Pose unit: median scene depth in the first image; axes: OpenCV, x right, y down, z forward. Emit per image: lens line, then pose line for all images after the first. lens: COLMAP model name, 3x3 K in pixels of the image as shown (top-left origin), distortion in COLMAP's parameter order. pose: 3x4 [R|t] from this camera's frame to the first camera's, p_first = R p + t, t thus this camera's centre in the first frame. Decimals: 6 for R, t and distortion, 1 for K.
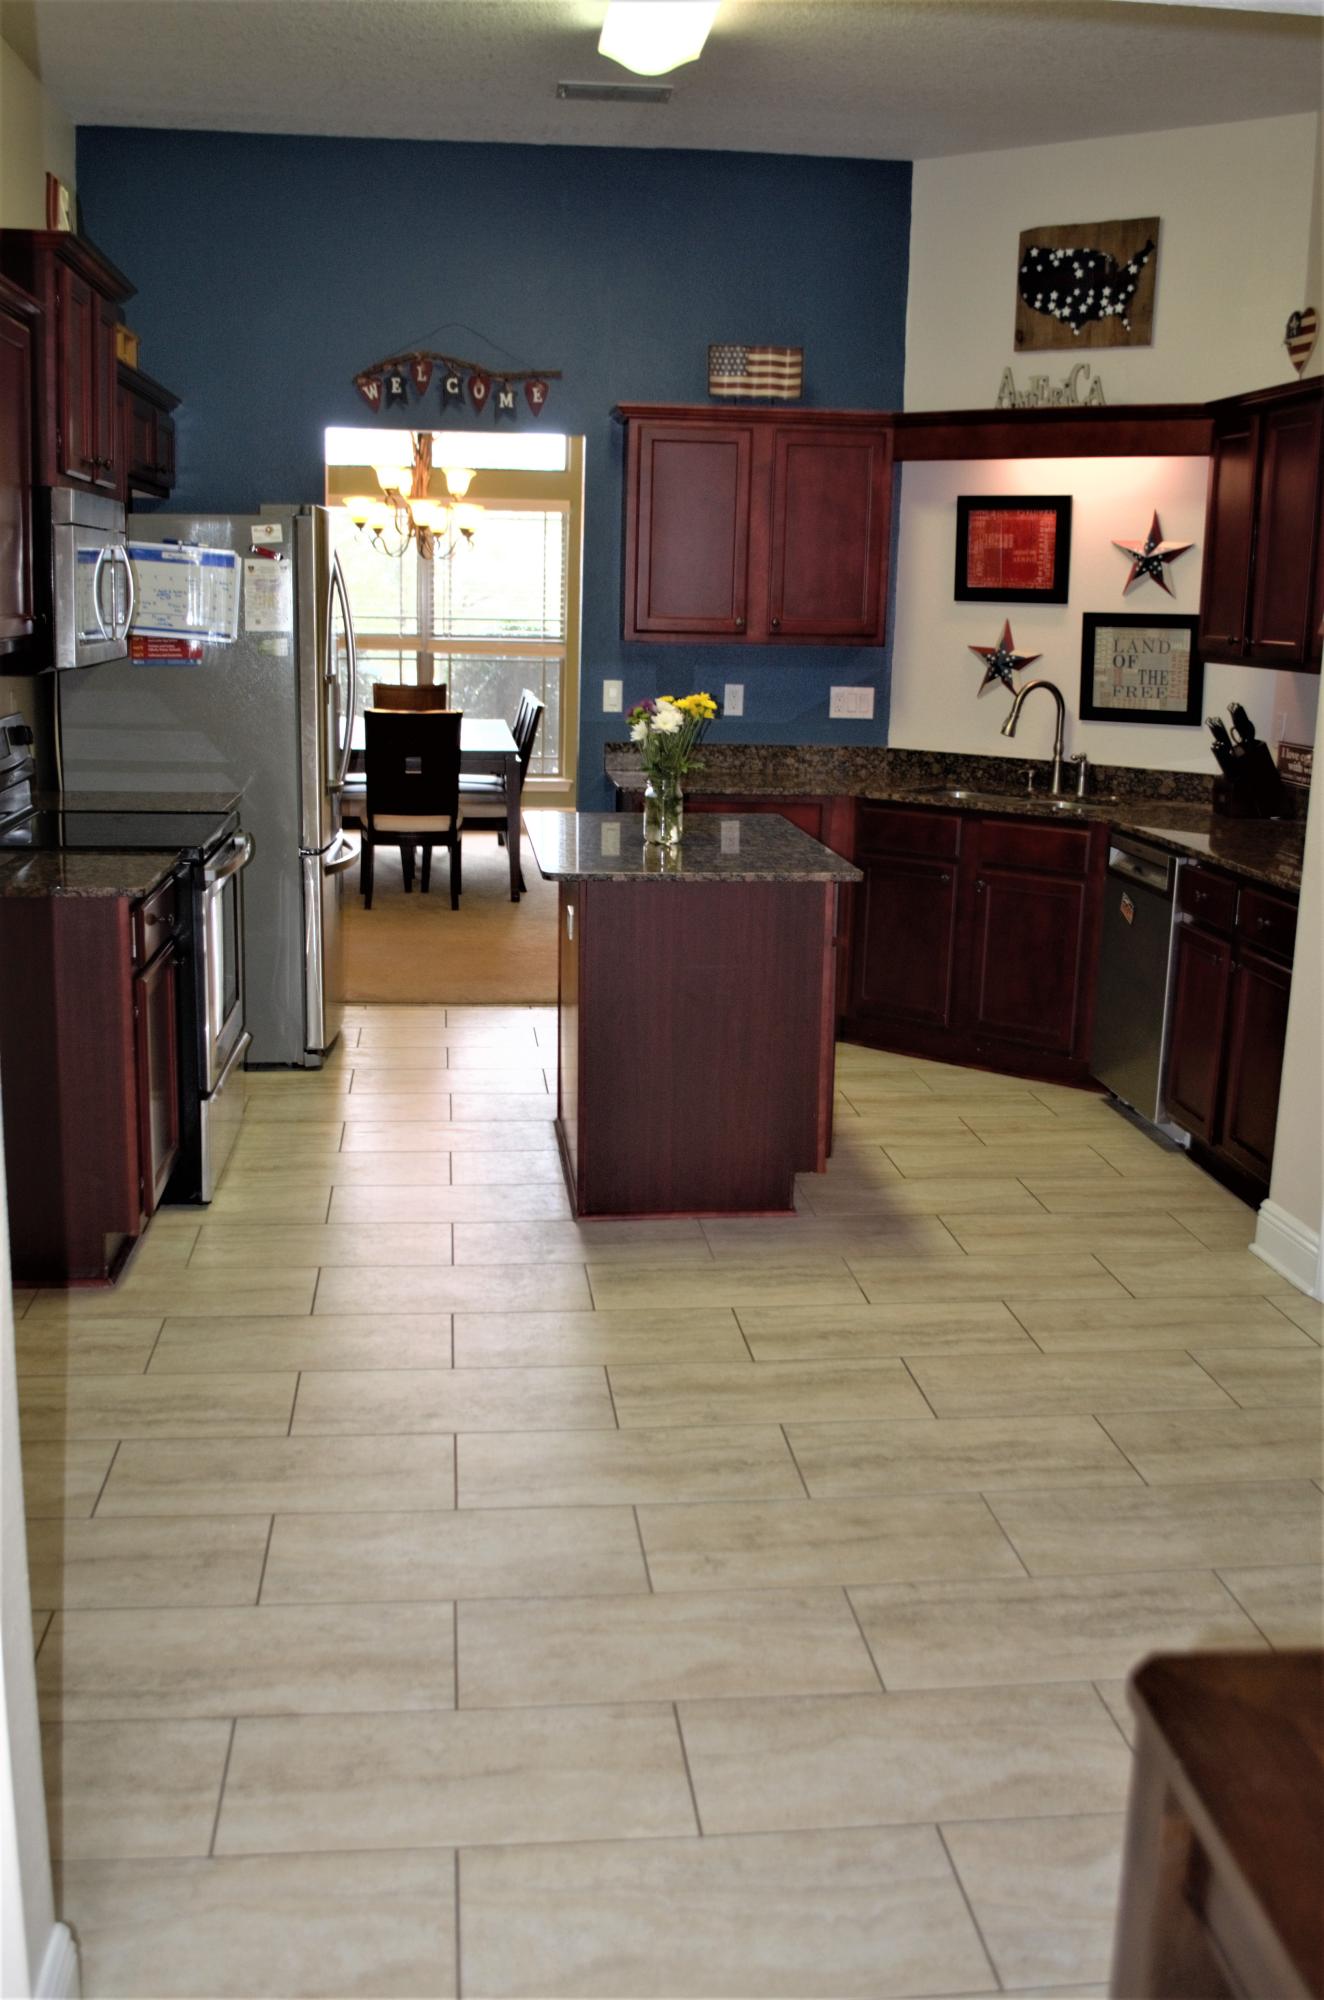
lens RADIAL K [[1969.6, 0, 662.4], [0, 1969.6, 996.4], [0, 0, 1]] dist [-0.053805, 0.000000]
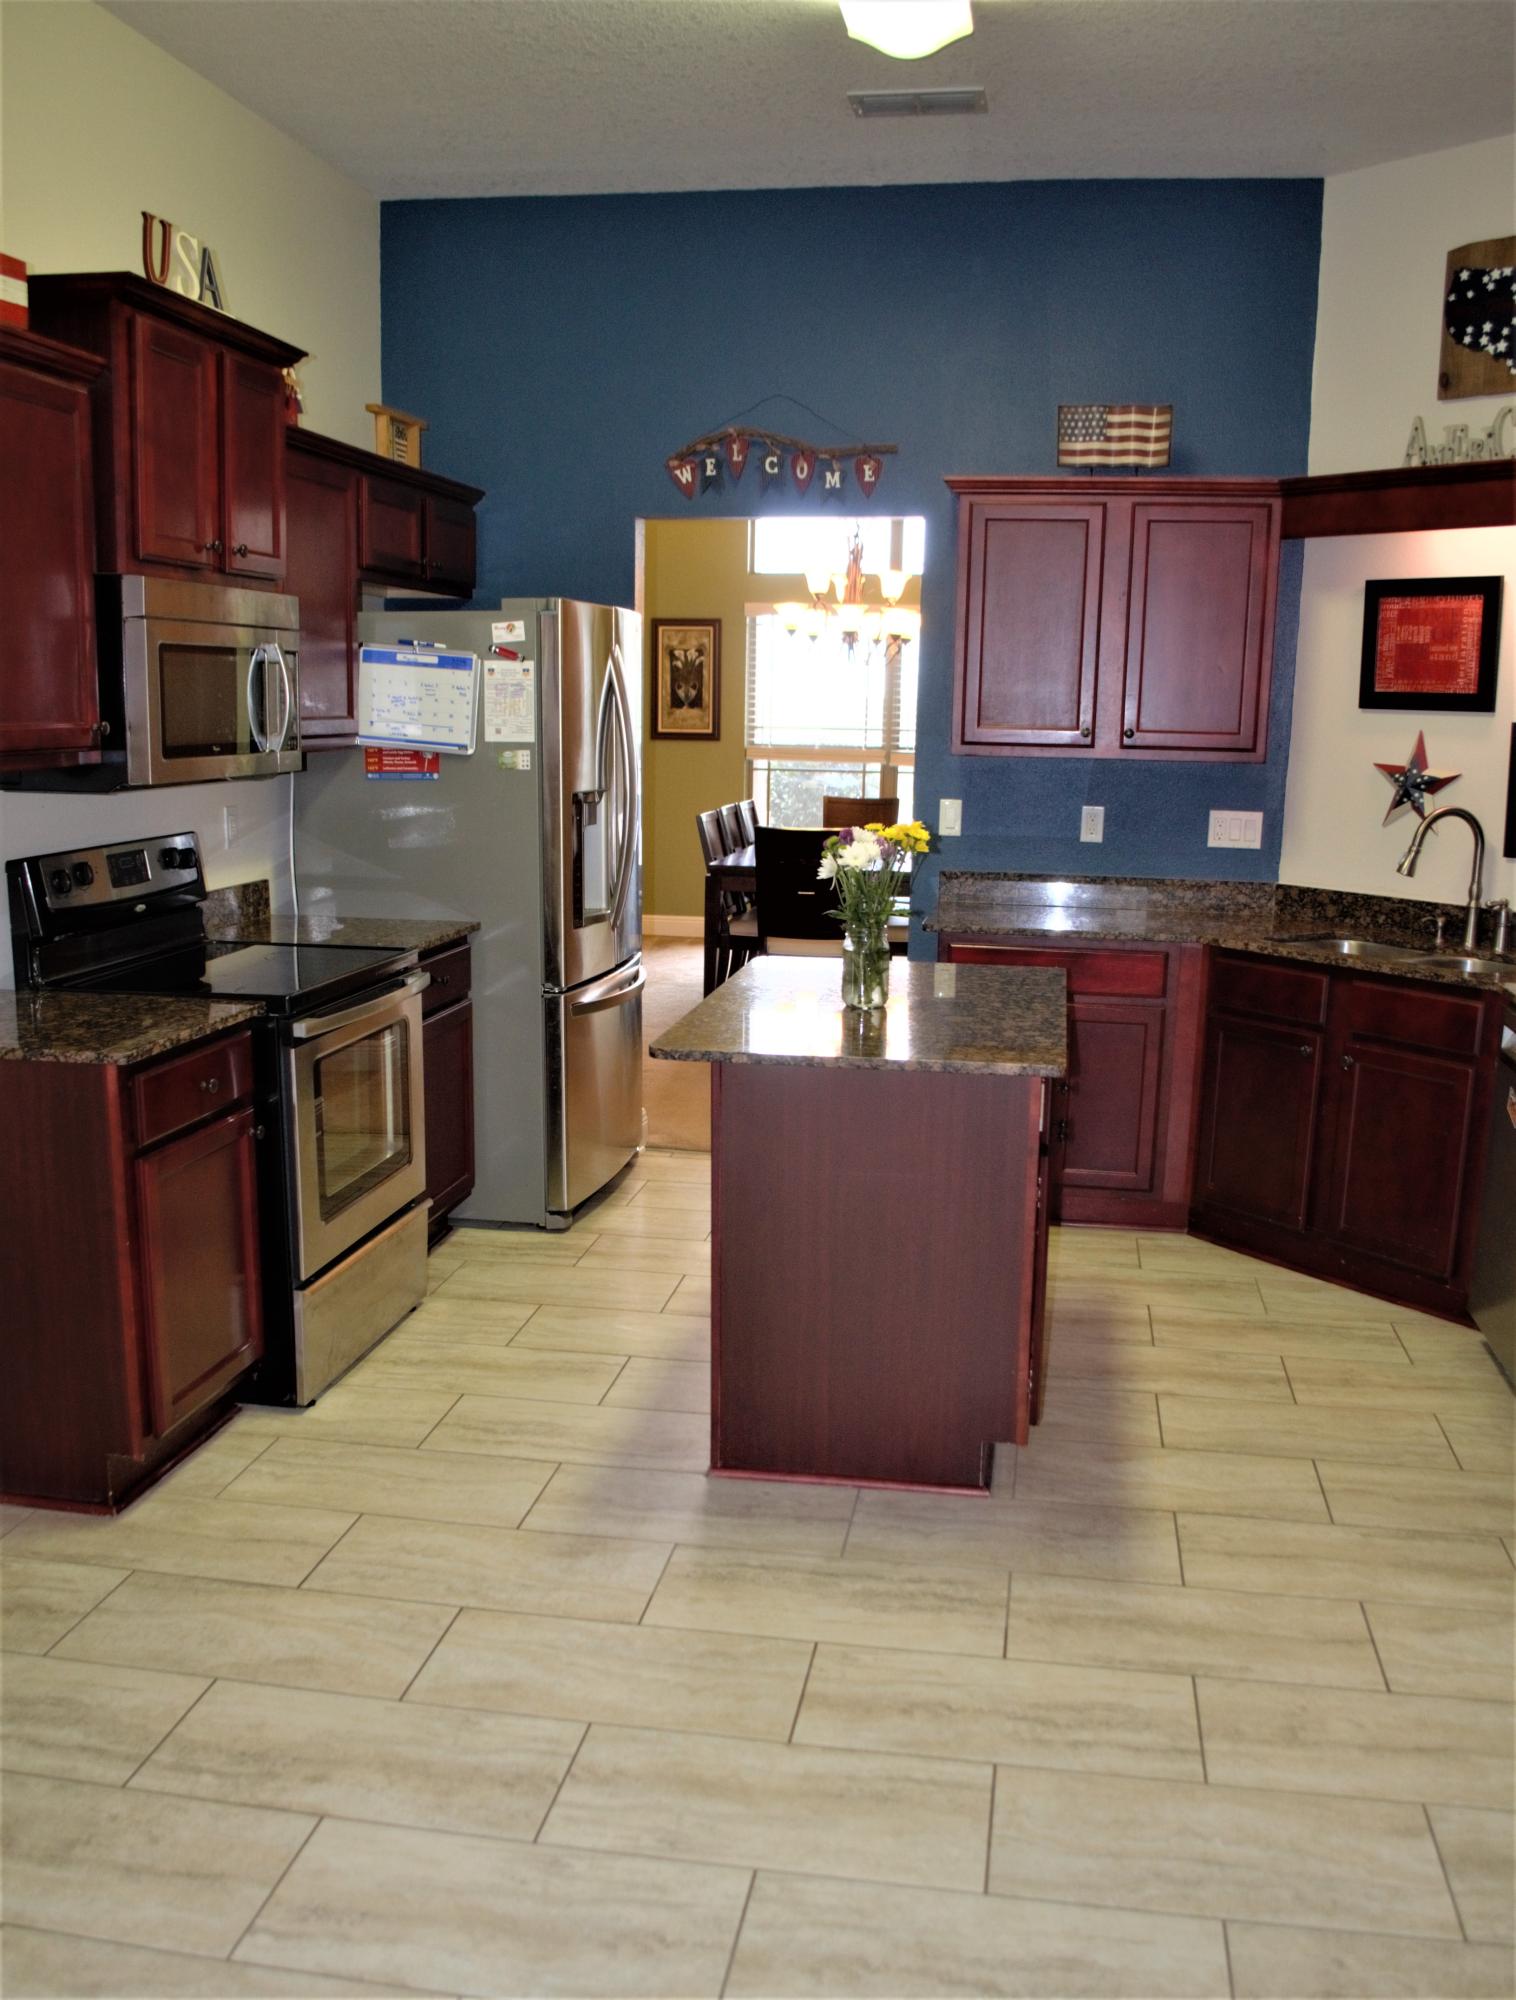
lens RADIAL K [[1835.5, 0, 746.6], [0, 1835.5, 1104.2], [0, 0, 1]] dist [-0.069504, 0.000000]
pose [[0.961868, 0.053095, -0.268310, 0.133859], [-0.050368, 0.998585, 0.017044, -0.041723], [0.268835, -0.002880, 0.963182, 0.230602]]
